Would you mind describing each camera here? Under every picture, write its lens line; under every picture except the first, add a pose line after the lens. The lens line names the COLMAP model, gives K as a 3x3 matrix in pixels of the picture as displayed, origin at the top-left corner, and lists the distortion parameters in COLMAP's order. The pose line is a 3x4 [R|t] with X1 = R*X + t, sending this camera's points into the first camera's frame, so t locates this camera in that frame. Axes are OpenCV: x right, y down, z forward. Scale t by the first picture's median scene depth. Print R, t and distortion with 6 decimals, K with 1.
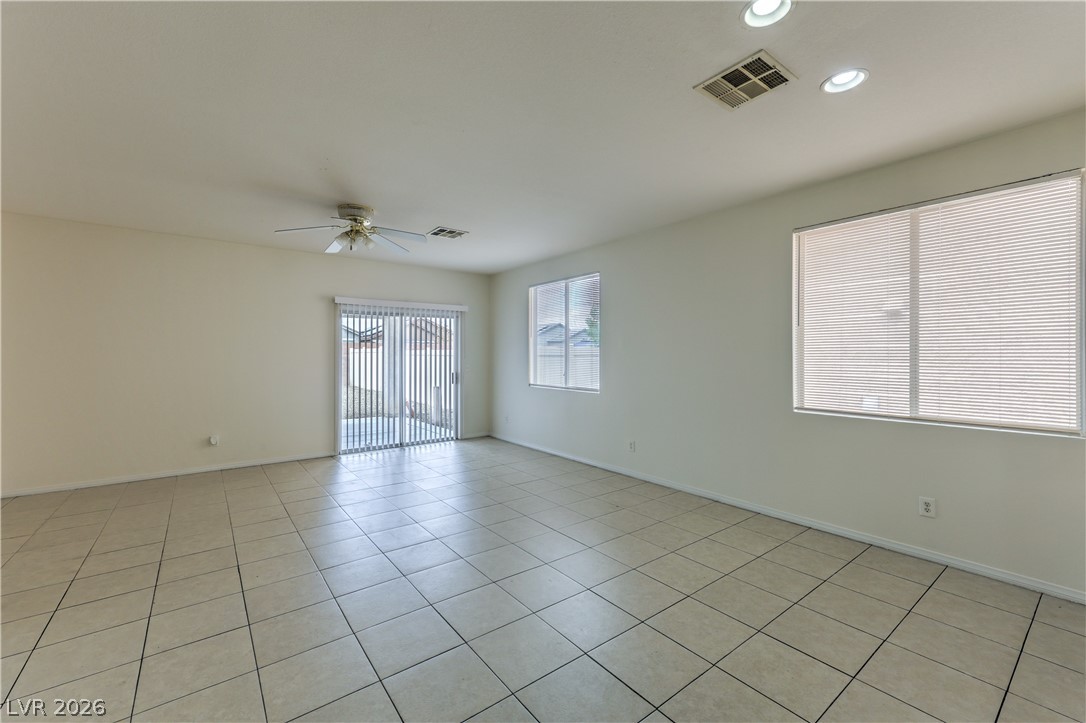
lens RADIAL K [[443.7, 0, 539.3], [0, 443.7, 354.7], [0, 0, 1]] dist [0.006258, 0.000127]
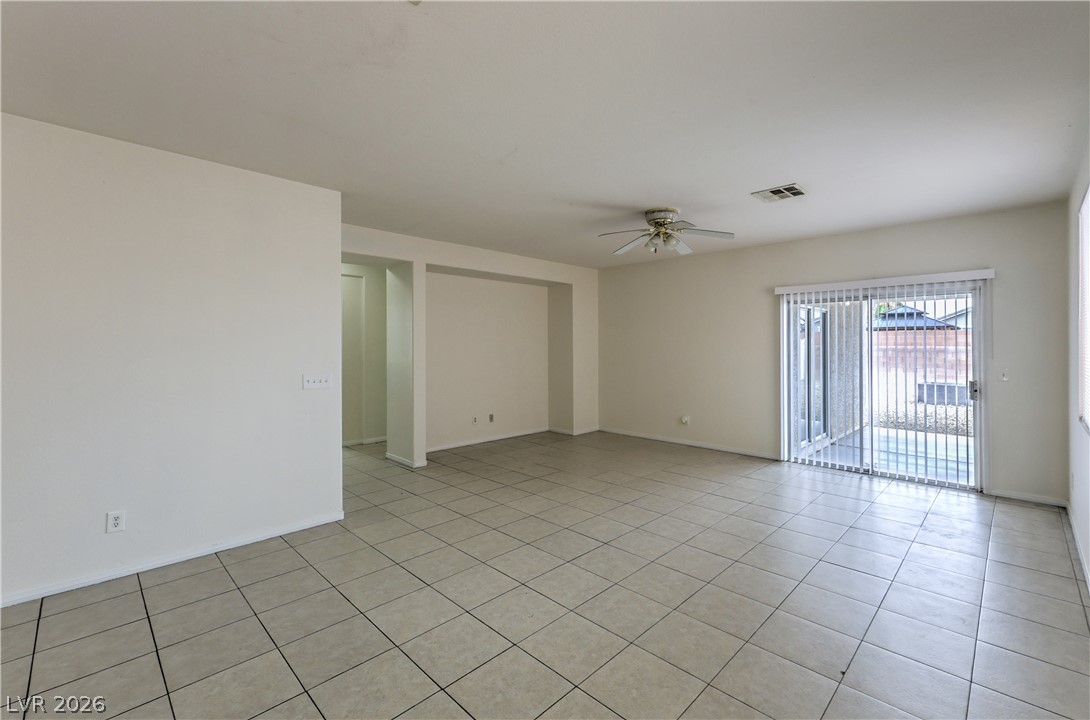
lens RADIAL K [[472.2, 0, 561.5], [0, 472.2, 344.4], [0, 0, 1]] dist [0.002836, 0.000061]
pose [[0.147873, -0.000213, -0.989006, 0.712329], [-0.000034, 1.000000, -0.000220, -0.020805], [0.989006, 0.000067, 0.147873, 0.681215]]
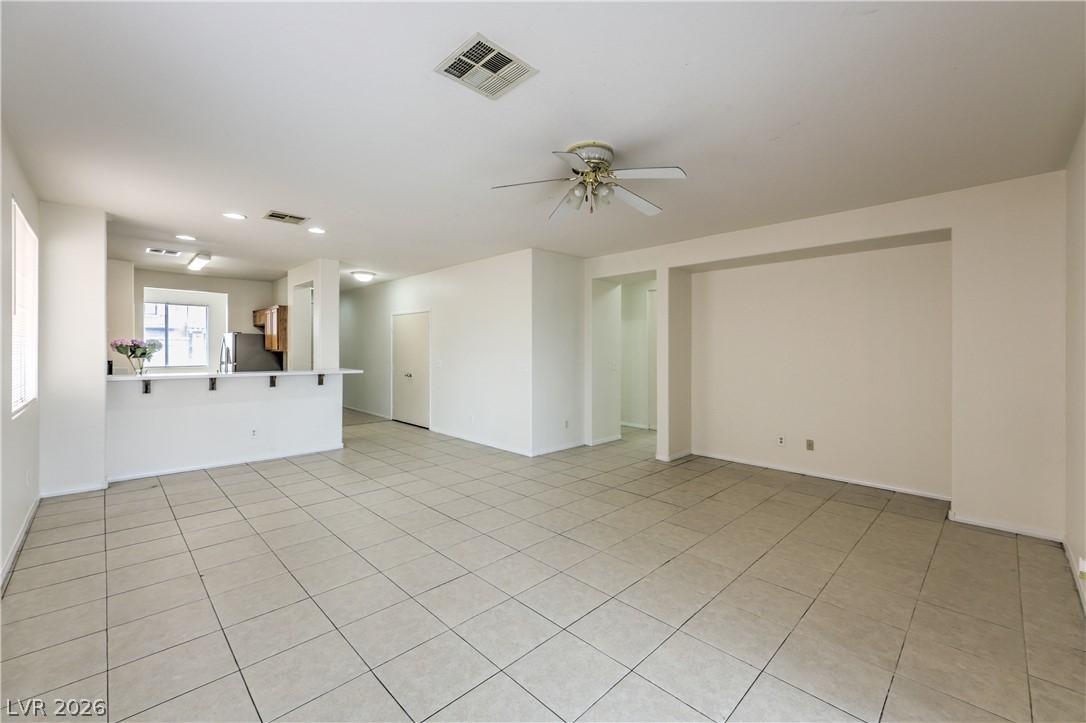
lens RADIAL K [[443.7, 0, 546.7], [0, 443.7, 353.8], [0, 0, 1]] dist [0.006258, 0.000127]
pose [[-0.992107, -0.002012, -0.125380, -0.290389], [-0.003235, 0.999949, 0.009552, -0.004411], [0.125354, 0.009882, -0.992063, 1.919582]]
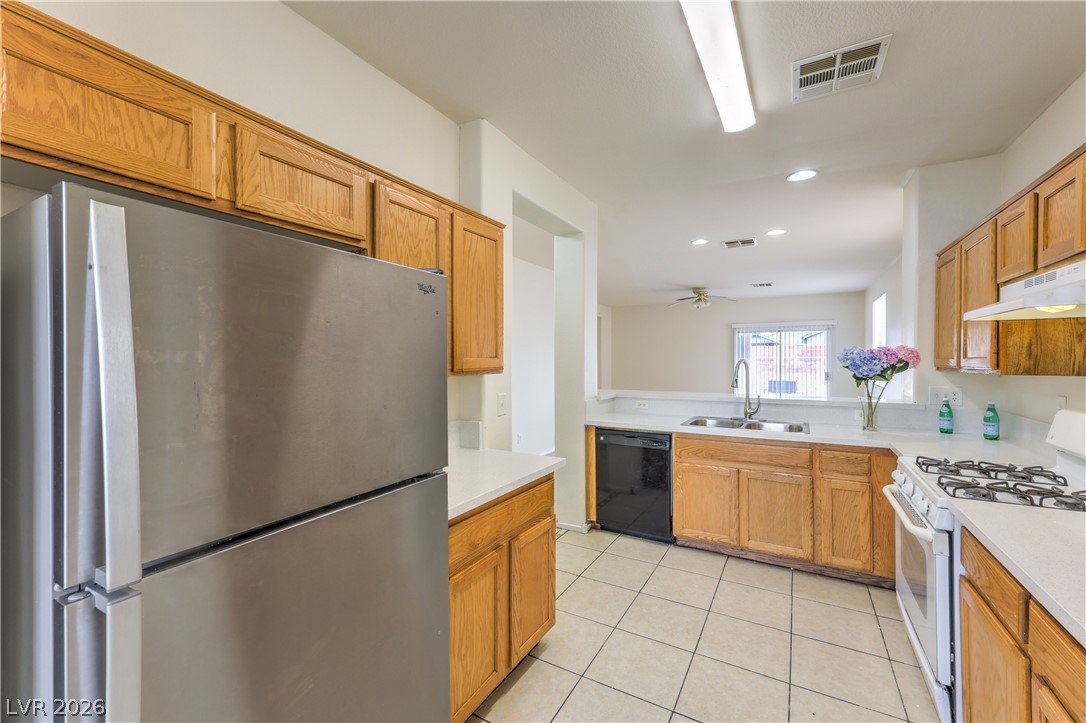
lens RADIAL K [[443.7, 0, 549.2], [0, 443.7, 358.0], [0, 0, 1]] dist [0.006258, 0.000127]
pose [[0.400421, 0.000581, -0.916331, 1.304182], [0.003341, 0.999992, 0.002094, -0.015025], [0.916325, -0.003900, 0.400416, -0.499479]]
